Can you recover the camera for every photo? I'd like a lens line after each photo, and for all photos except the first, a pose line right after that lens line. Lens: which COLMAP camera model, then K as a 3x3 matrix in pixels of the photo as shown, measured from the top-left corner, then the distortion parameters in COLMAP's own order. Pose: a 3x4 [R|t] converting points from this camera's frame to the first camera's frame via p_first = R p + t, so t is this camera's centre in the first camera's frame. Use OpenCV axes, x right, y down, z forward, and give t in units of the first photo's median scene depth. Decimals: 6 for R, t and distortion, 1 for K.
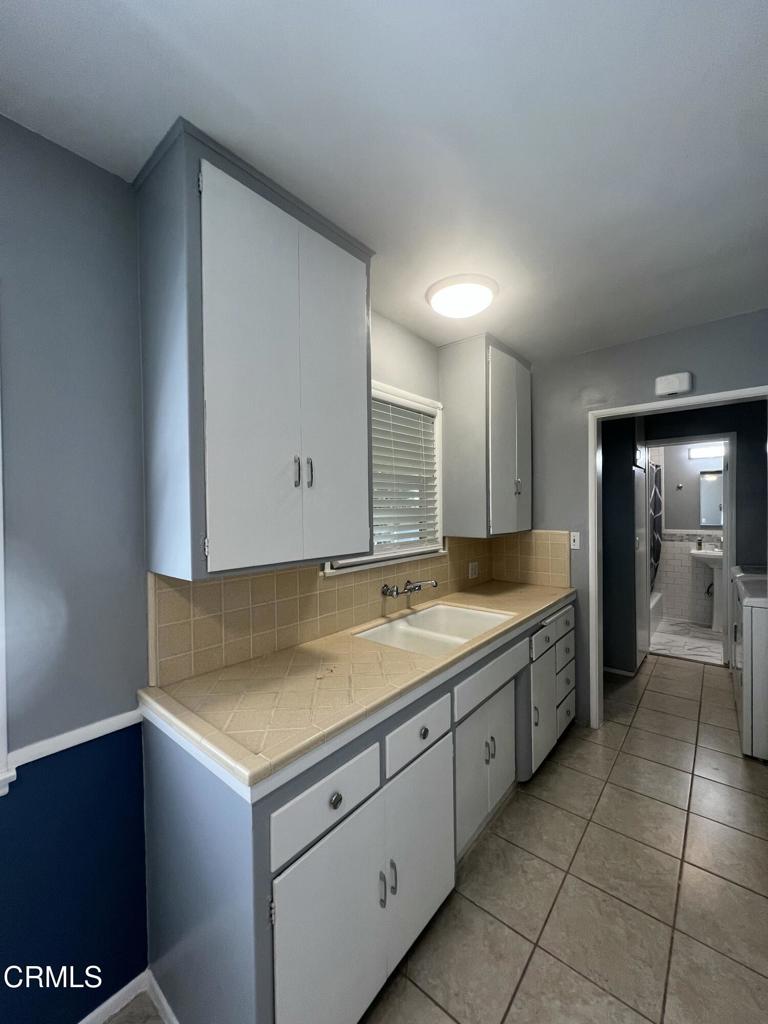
lens RADIAL K [[409.4, 0, 382.6], [0, 409.4, 512.8], [0, 0, 1]] dist [-0.000415, 0.000385]
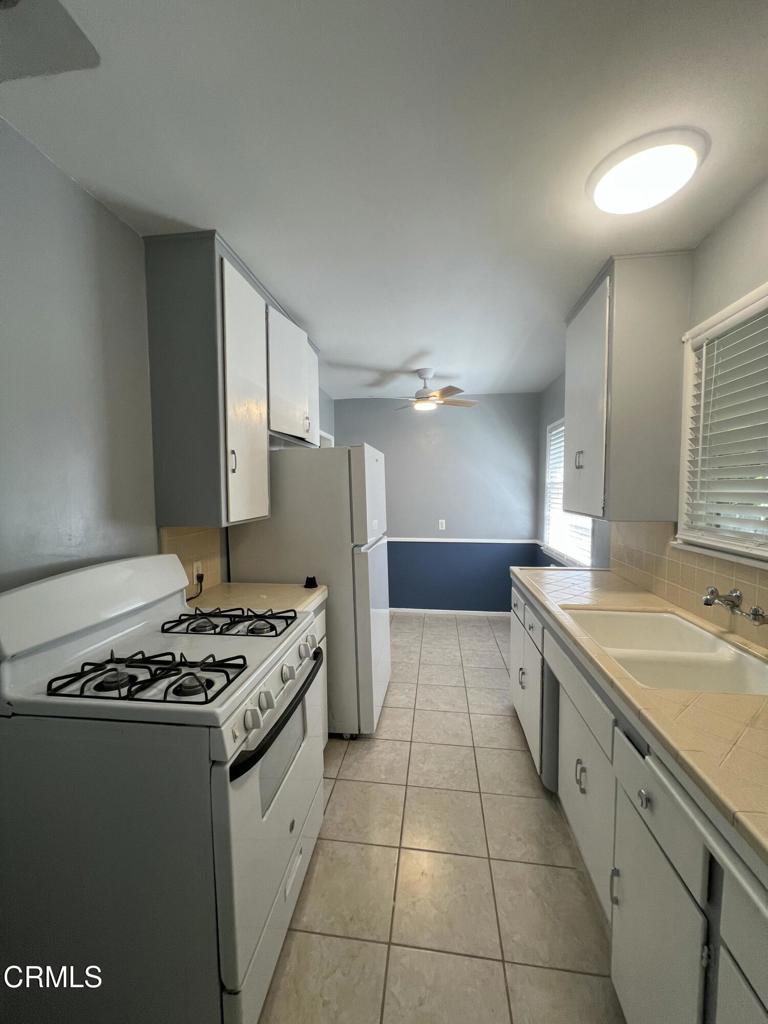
lens RADIAL K [[409.4, 0, 382.6], [0, 409.4, 512.8], [0, 0, 1]] dist [-0.000415, 0.000385]
pose [[-0.843963, 0.044699, -0.534535, 0.824919], [0.004466, 0.997073, 0.076327, -0.009469], [0.536382, 0.062030, -0.841693, 1.173922]]
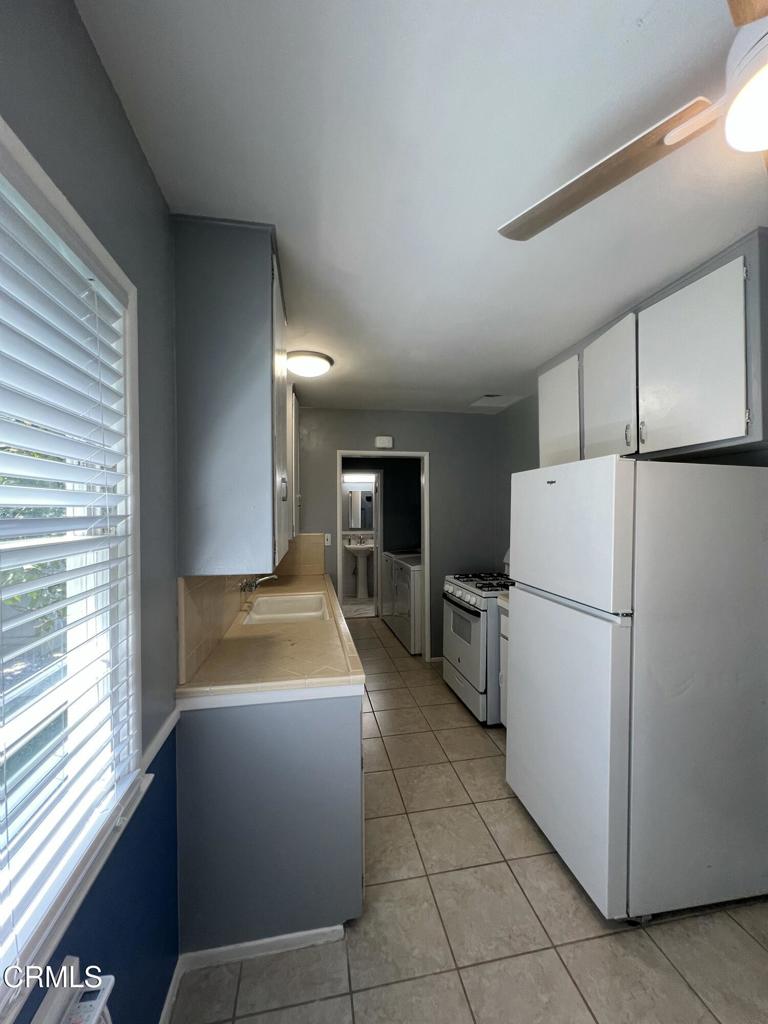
lens RADIAL K [[409.4, 0, 382.6], [0, 409.4, 512.8], [0, 0, 1]] dist [-0.000415, 0.000385]
pose [[0.637383, 0.003159, 0.770541, -0.593303], [0.013733, 0.999786, -0.015459, -0.000590], [-0.770425, 0.020435, 0.637203, -0.053585]]
